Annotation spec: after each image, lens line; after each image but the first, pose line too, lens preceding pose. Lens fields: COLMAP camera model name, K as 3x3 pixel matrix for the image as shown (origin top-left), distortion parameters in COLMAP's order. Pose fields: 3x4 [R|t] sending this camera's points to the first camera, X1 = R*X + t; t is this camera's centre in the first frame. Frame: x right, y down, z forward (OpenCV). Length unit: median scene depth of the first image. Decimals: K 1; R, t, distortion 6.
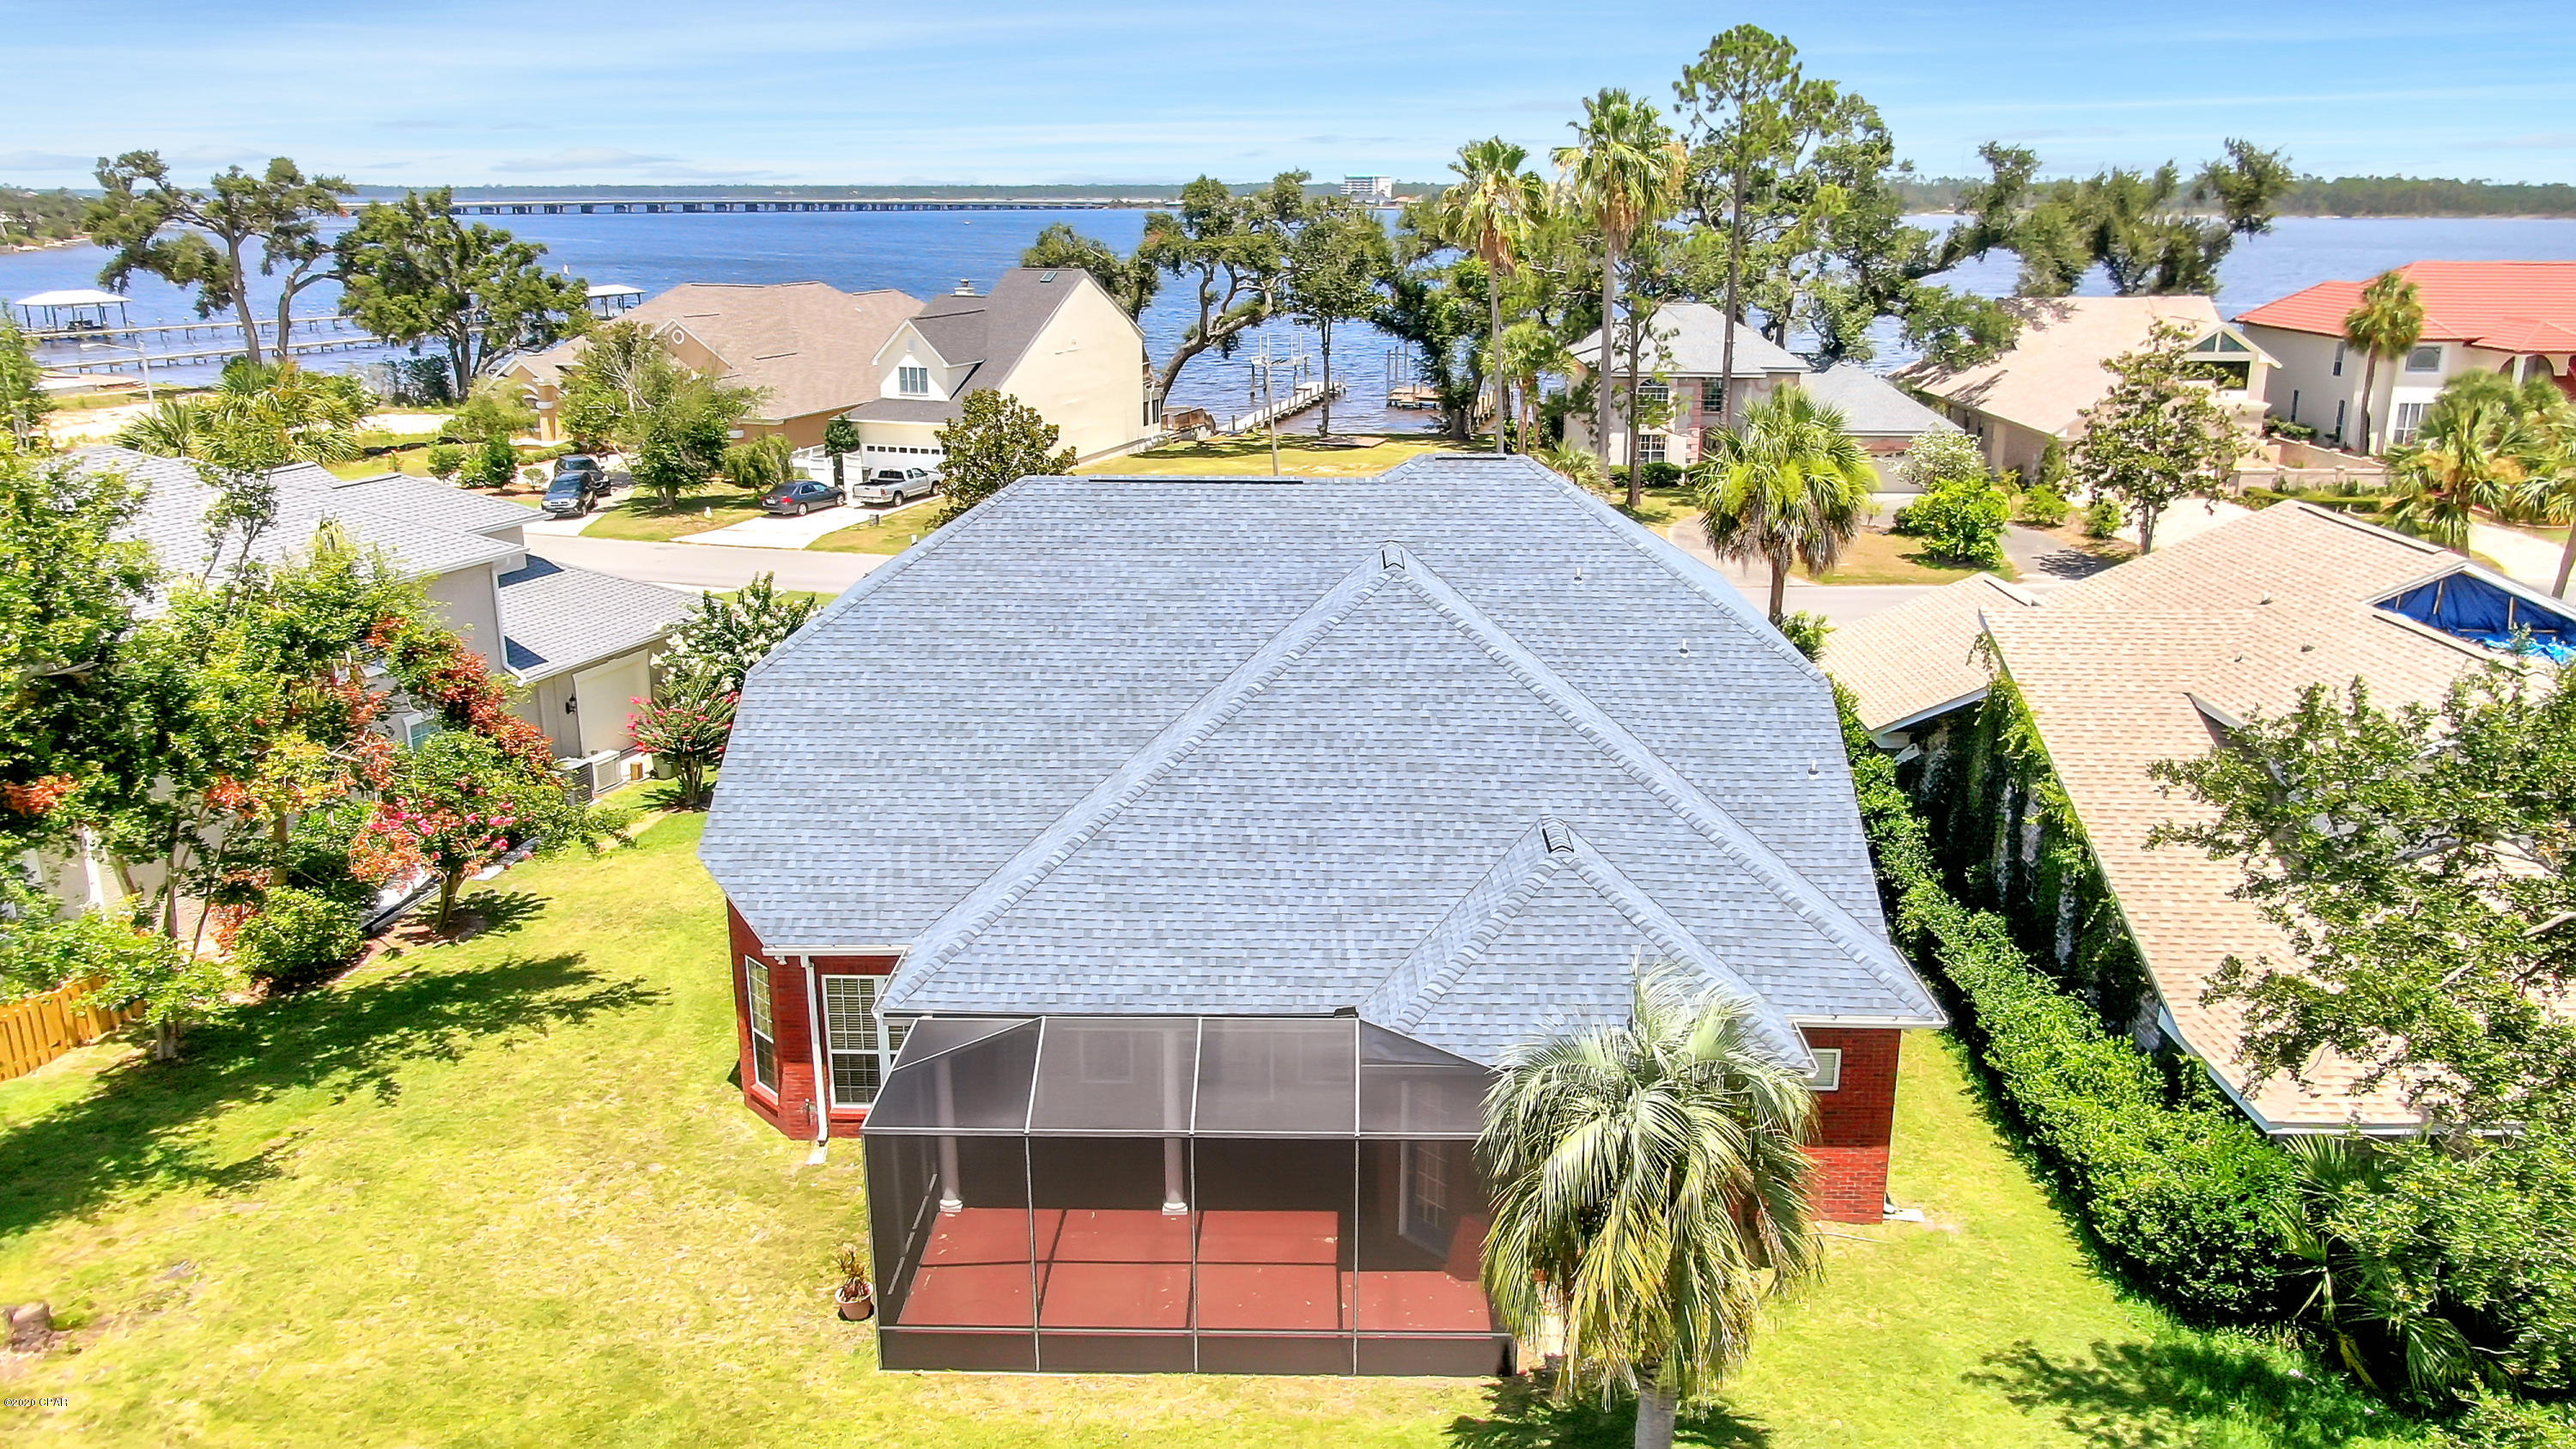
lens RADIAL K [[1869.9, 0, 1288.0], [0, 1869.9, 724.5], [0, 0, 1]] dist [-0.024613, 0.000037]
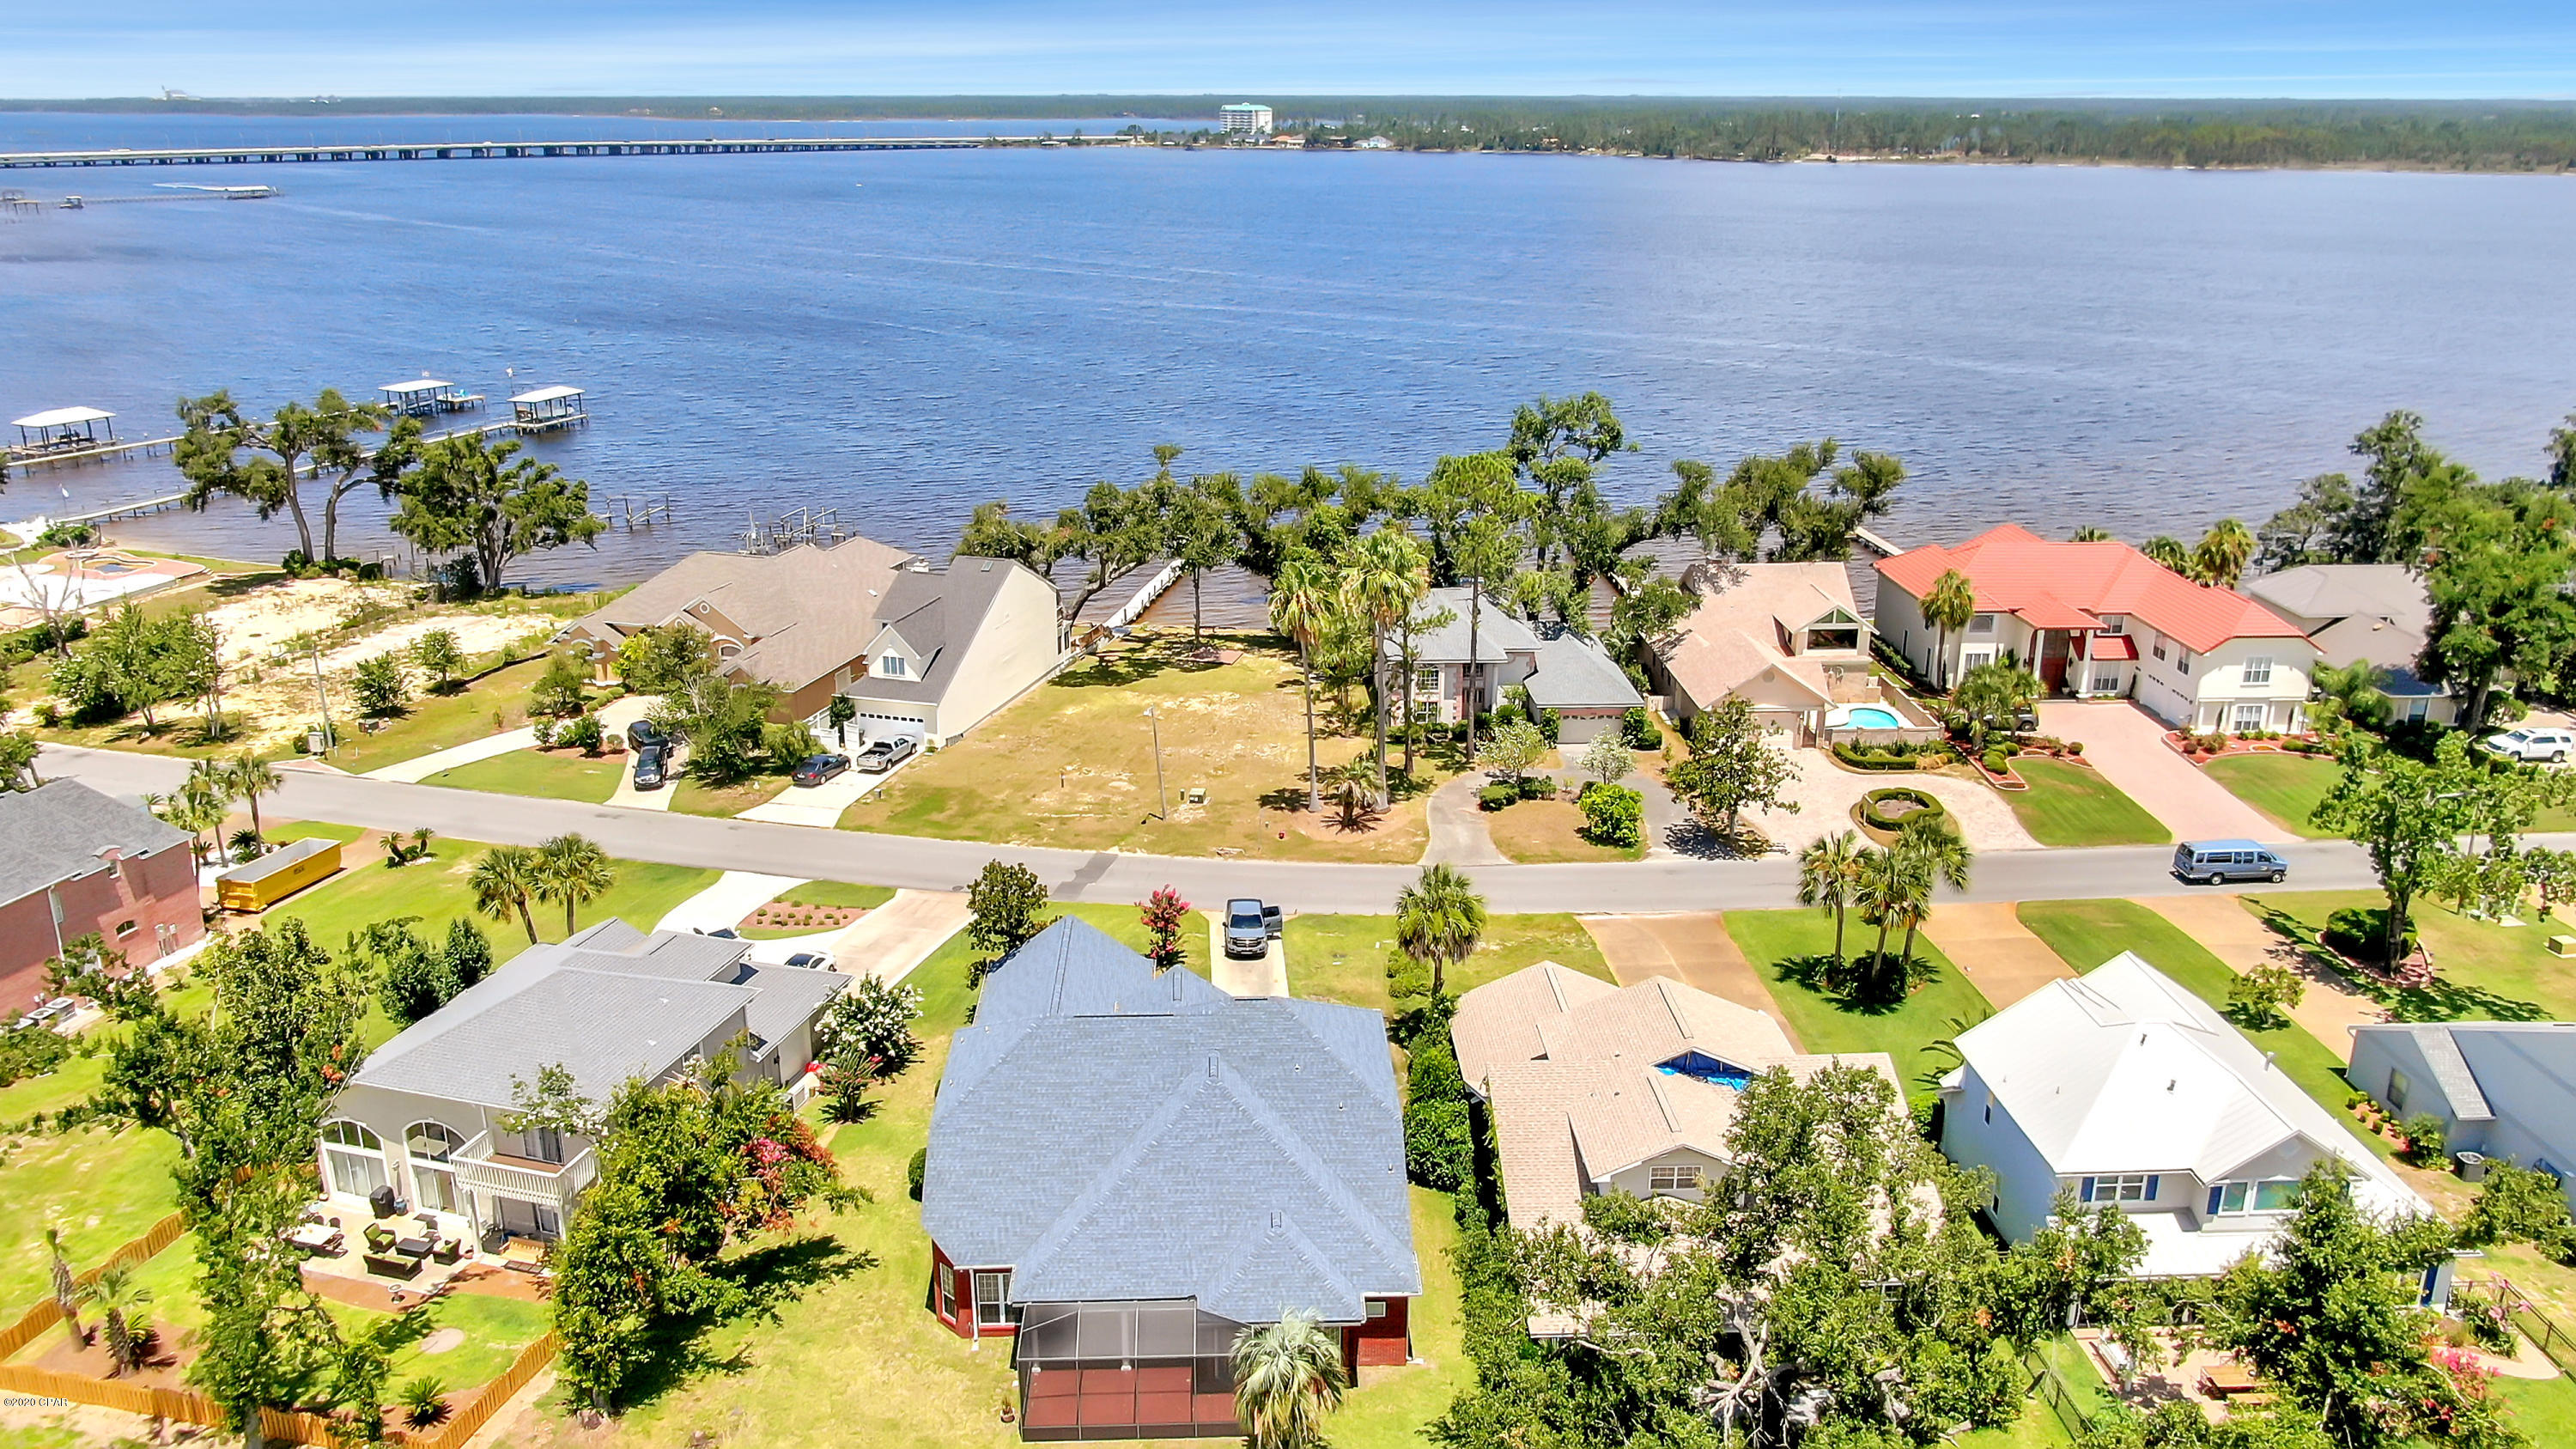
lens RADIAL K [[1918.9, 0, 1288.0], [0, 1918.9, 724.5], [0, 0, 1]] dist [-0.029939, -0.001088]
pose [[0.998177, -0.018350, 0.057491, 0.021871], [0.016057, 0.999066, 0.040108, -0.636965], [-0.058173, -0.039111, 0.997540, -1.393101]]
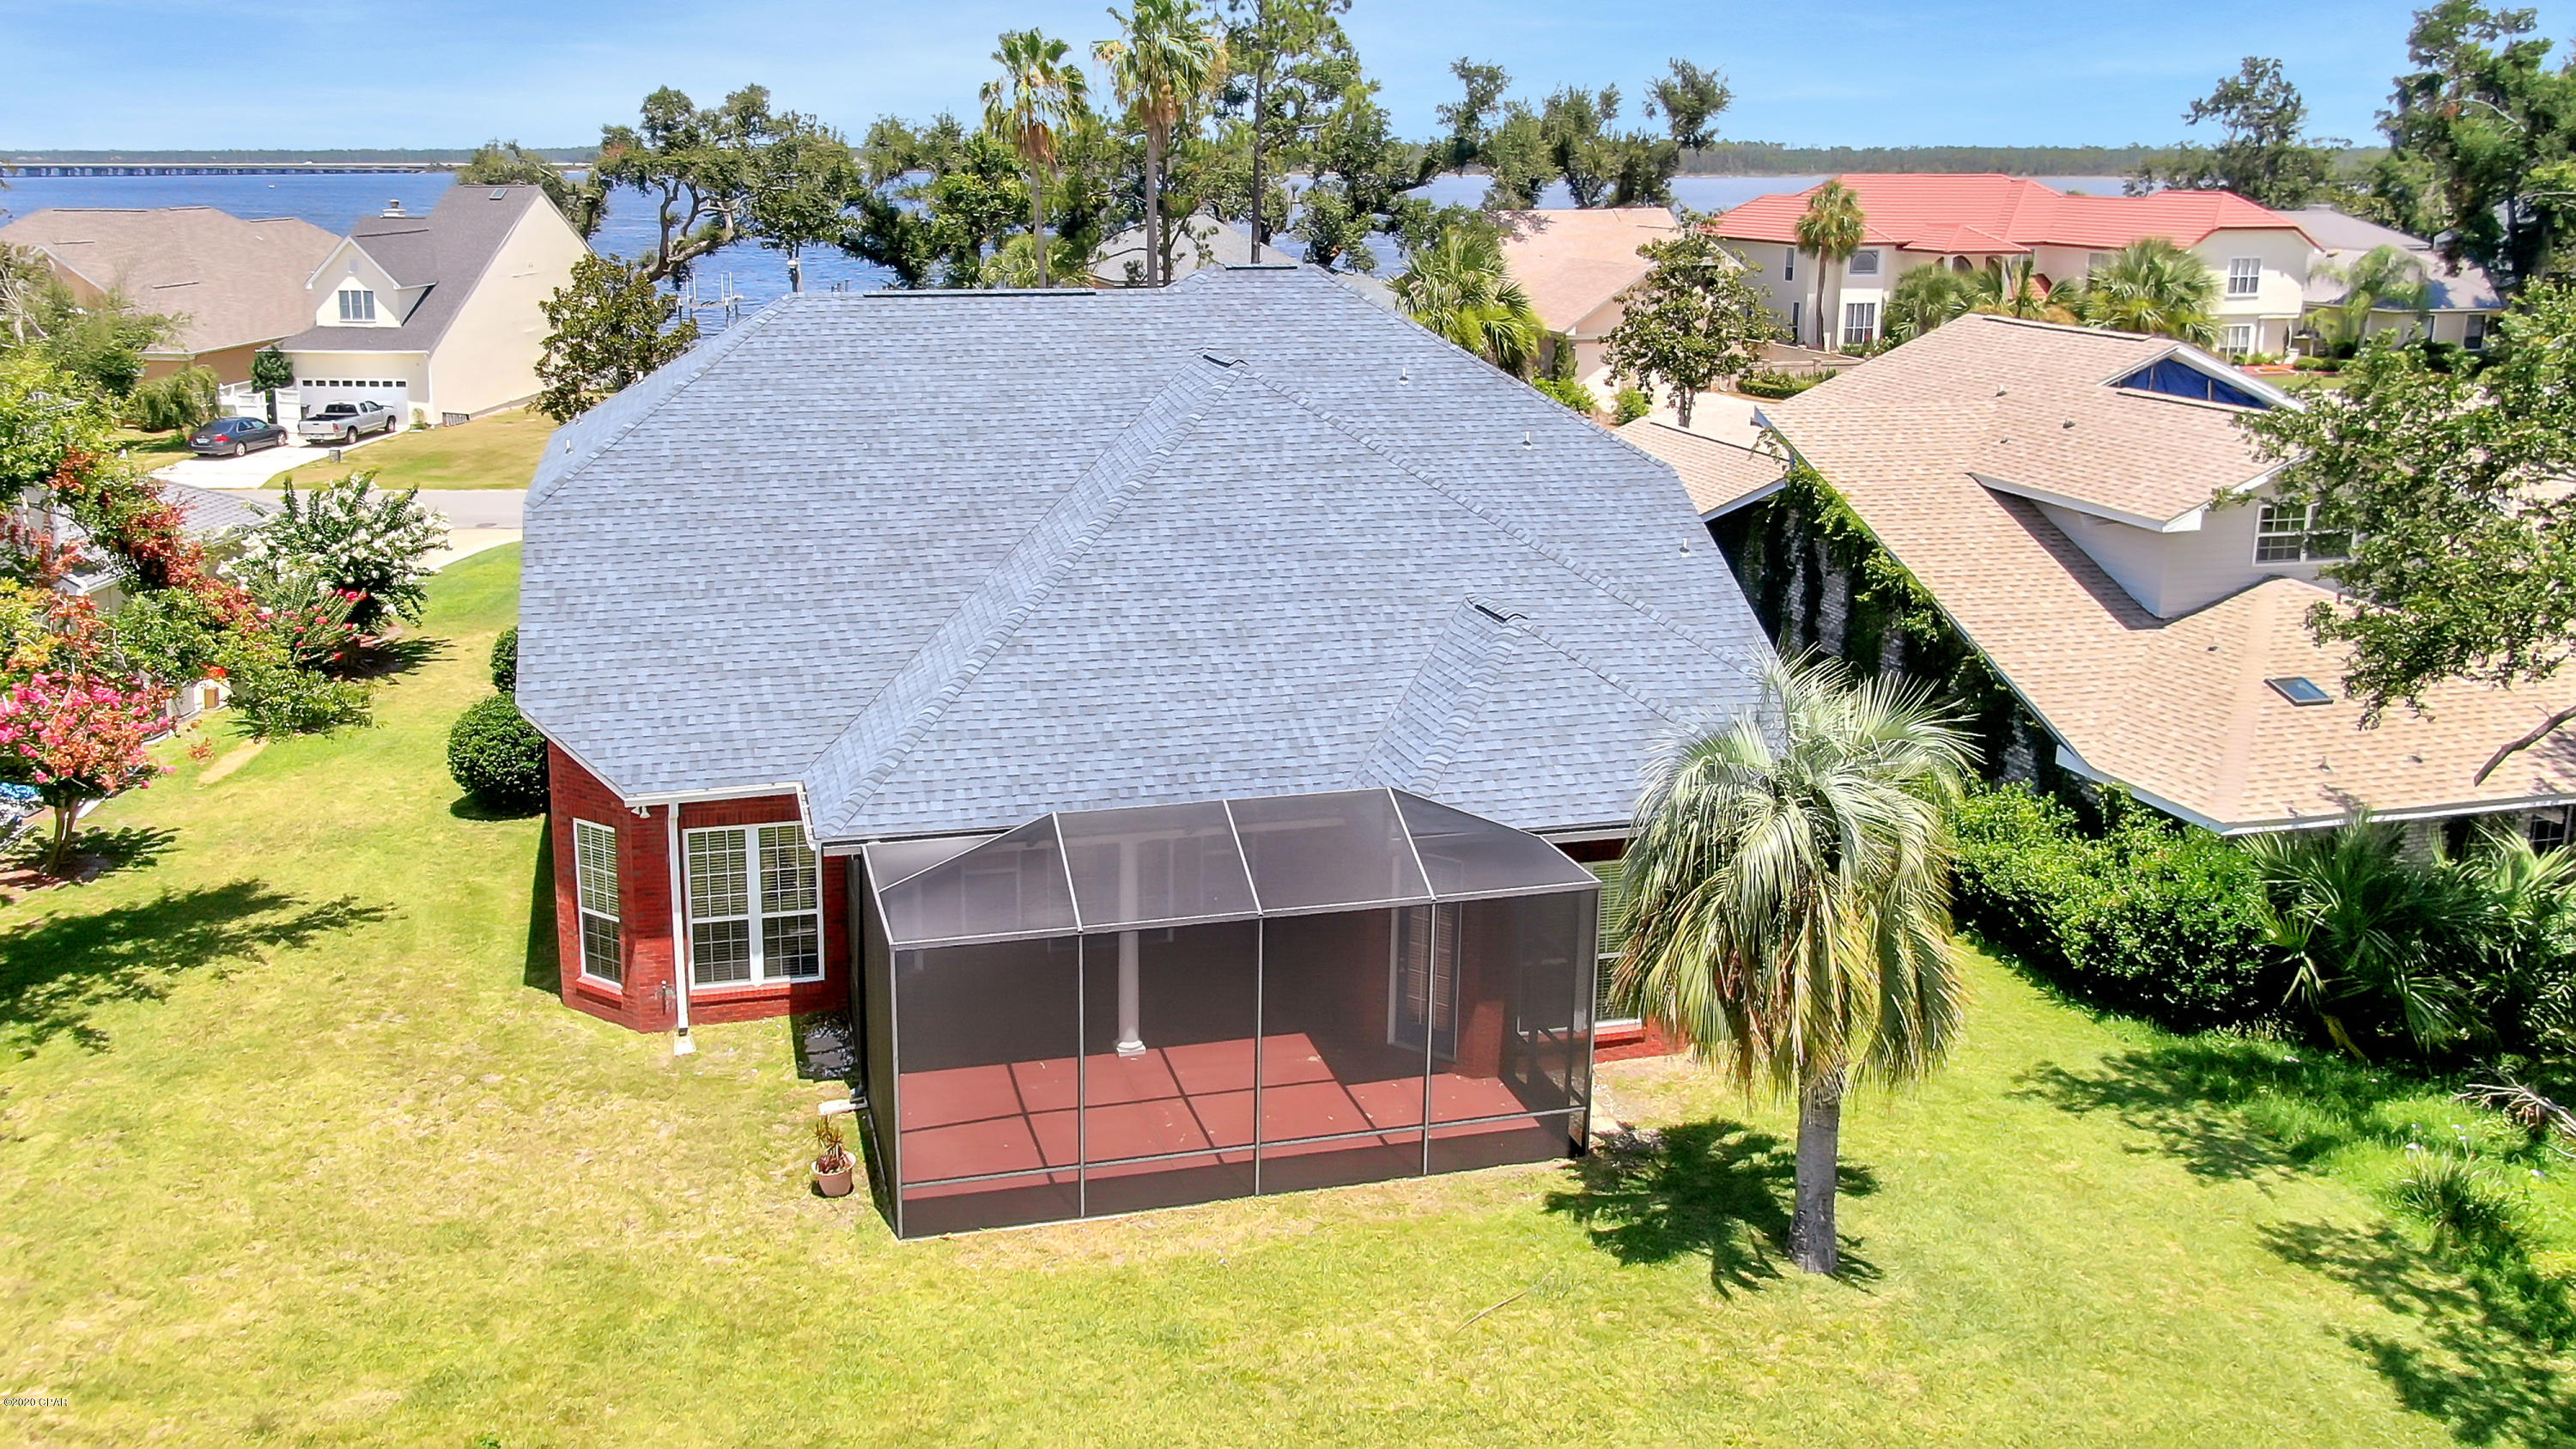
lens RADIAL K [[1991.7, 0, 1131.4], [0, 1991.7, 564.7], [0, 0, 1]] dist [-0.016967, -0.005583]
pose [[0.969668, -0.047954, 0.239675, -0.252055], [0.066090, 0.995480, -0.068208, 0.084810], [-0.235320, 0.081980, 0.968454, 0.052818]]
